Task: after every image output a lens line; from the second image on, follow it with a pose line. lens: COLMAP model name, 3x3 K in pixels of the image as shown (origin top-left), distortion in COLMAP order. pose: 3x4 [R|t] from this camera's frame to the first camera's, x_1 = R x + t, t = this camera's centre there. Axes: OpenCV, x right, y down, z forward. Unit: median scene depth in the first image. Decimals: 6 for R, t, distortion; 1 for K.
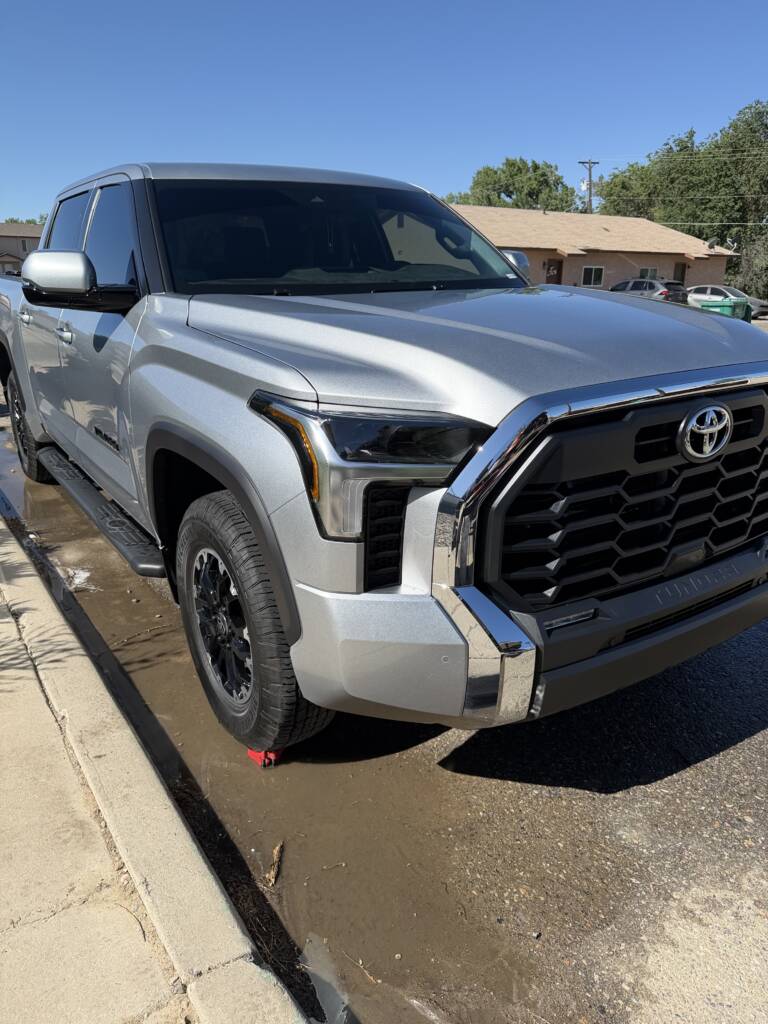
lens RADIAL K [[732.1, 0, 379.6], [0, 732.1, 506.7], [0, 0, 1]] dist [0.010475, -0.001898]
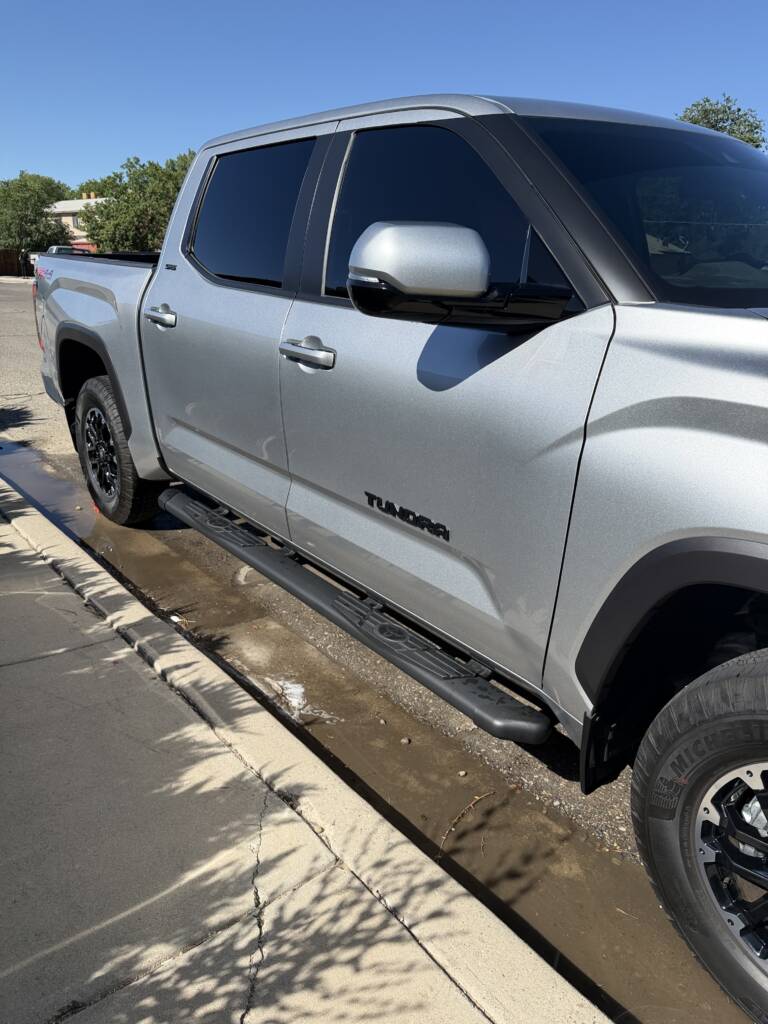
lens RADIAL K [[732.1, 0, 386.8], [0, 732.1, 517.3], [0, 0, 1]] dist [0.010475, -0.001898]
pose [[0.996020, -0.002950, 0.089083, -0.381549], [0.000548, 0.999636, 0.026969, -0.092538], [-0.089130, -0.026813, 0.995659, 0.299470]]
